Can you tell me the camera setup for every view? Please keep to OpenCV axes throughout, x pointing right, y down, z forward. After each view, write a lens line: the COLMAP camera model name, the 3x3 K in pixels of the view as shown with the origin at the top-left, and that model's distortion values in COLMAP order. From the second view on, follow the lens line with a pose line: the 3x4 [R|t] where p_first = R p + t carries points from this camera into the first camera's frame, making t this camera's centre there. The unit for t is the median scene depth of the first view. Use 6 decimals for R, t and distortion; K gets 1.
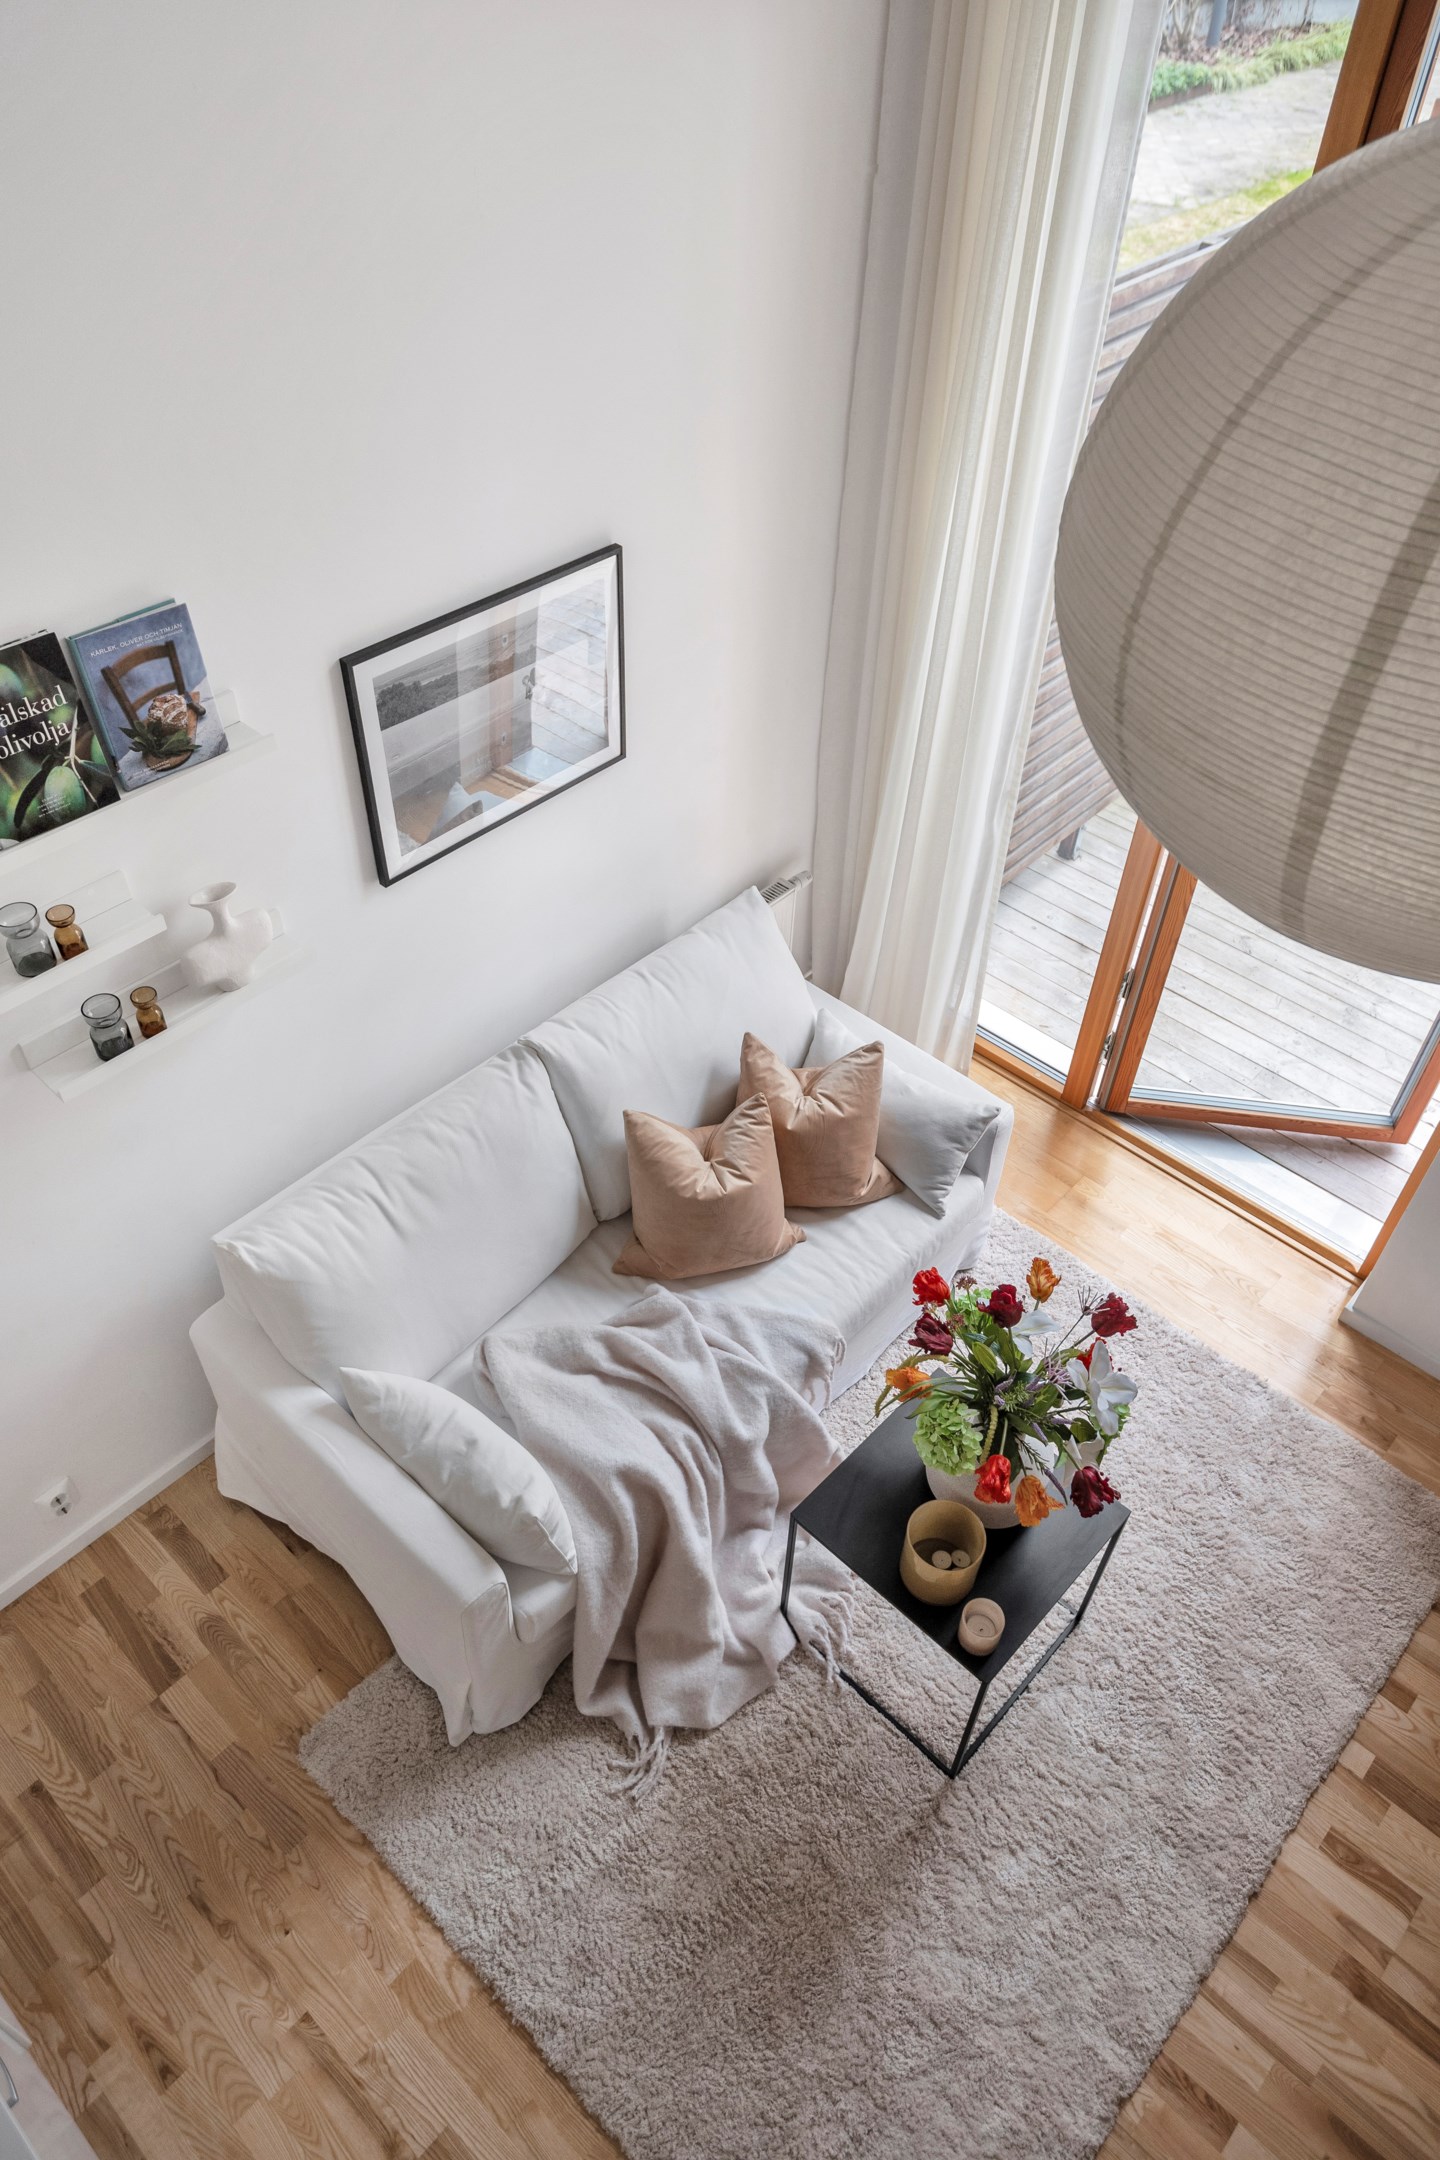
lens RADIAL K [[1447.7, 0, 720.0], [0, 1447.7, 1080.0], [0, 0, 1]] dist [0.009767, -0.001232]
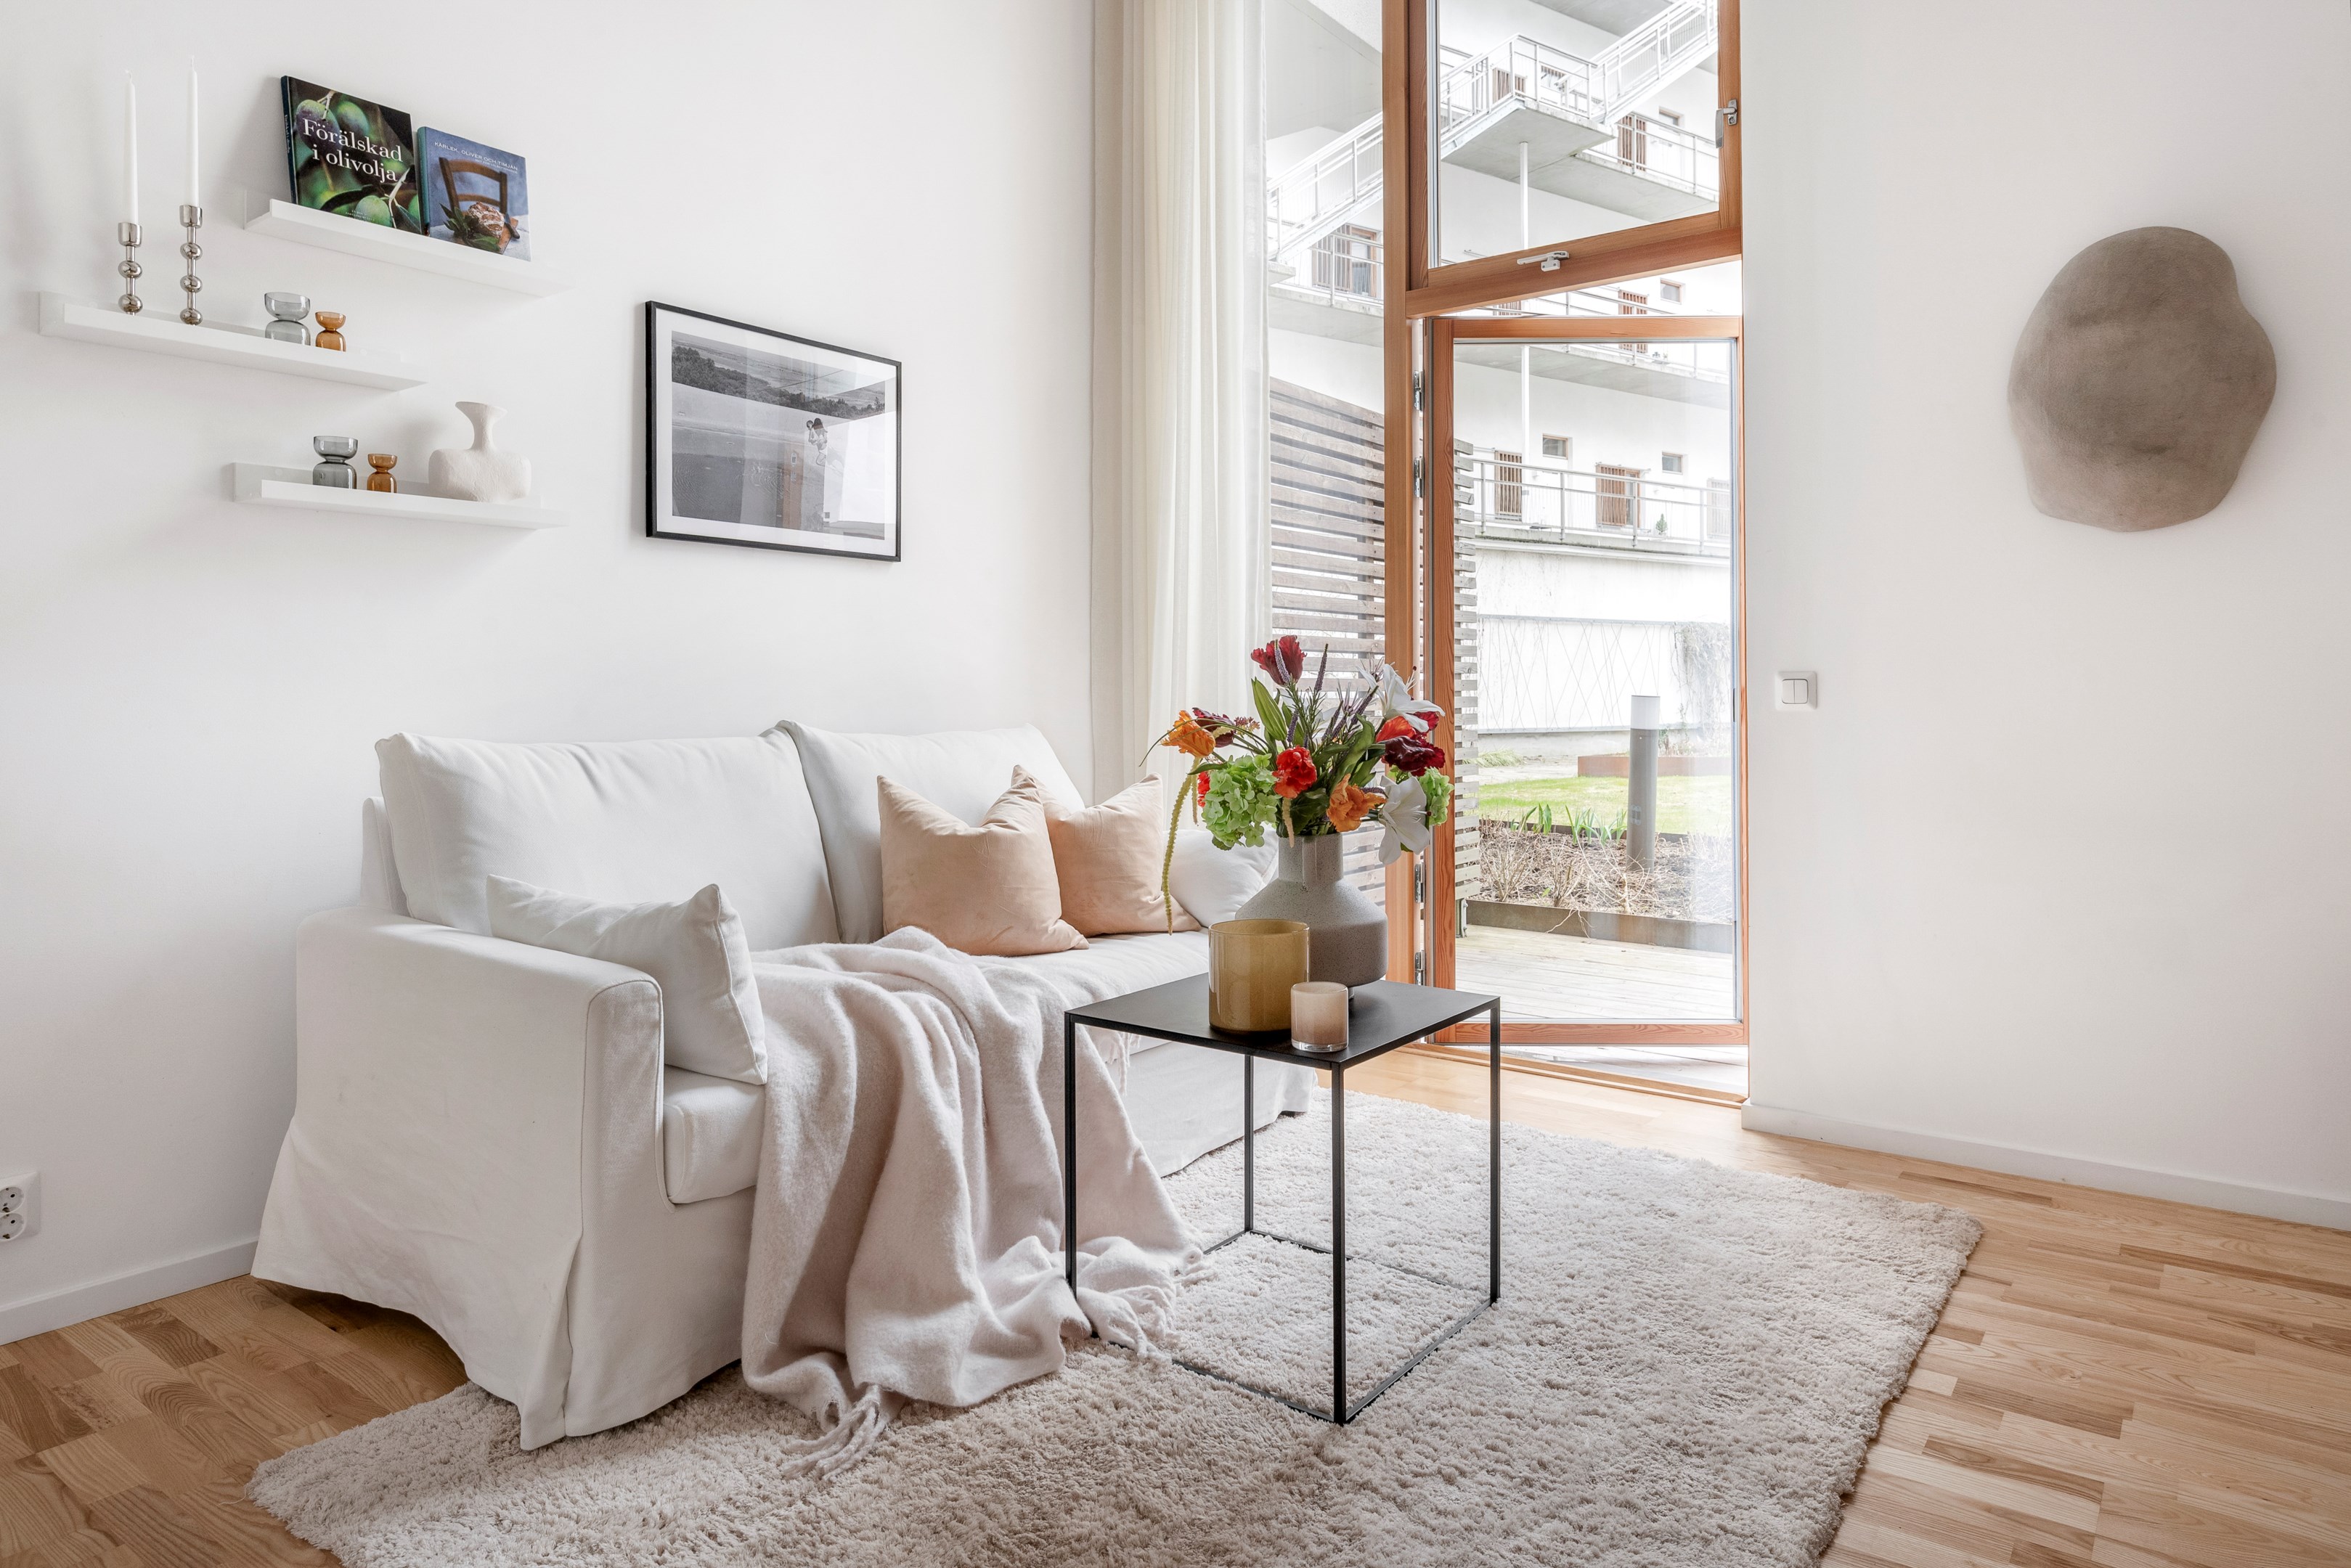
lens RADIAL K [[1420.0, 0, 1187.8], [0, 1420.0, 687.3], [0, 0, 1]] dist [0.001148, -0.002491]
pose [[0.993857, -0.025333, 0.107734, 0.036482], [0.094037, 0.706591, -0.701346, 0.695209], [-0.058357, 0.707168, 0.704633, 0.348207]]
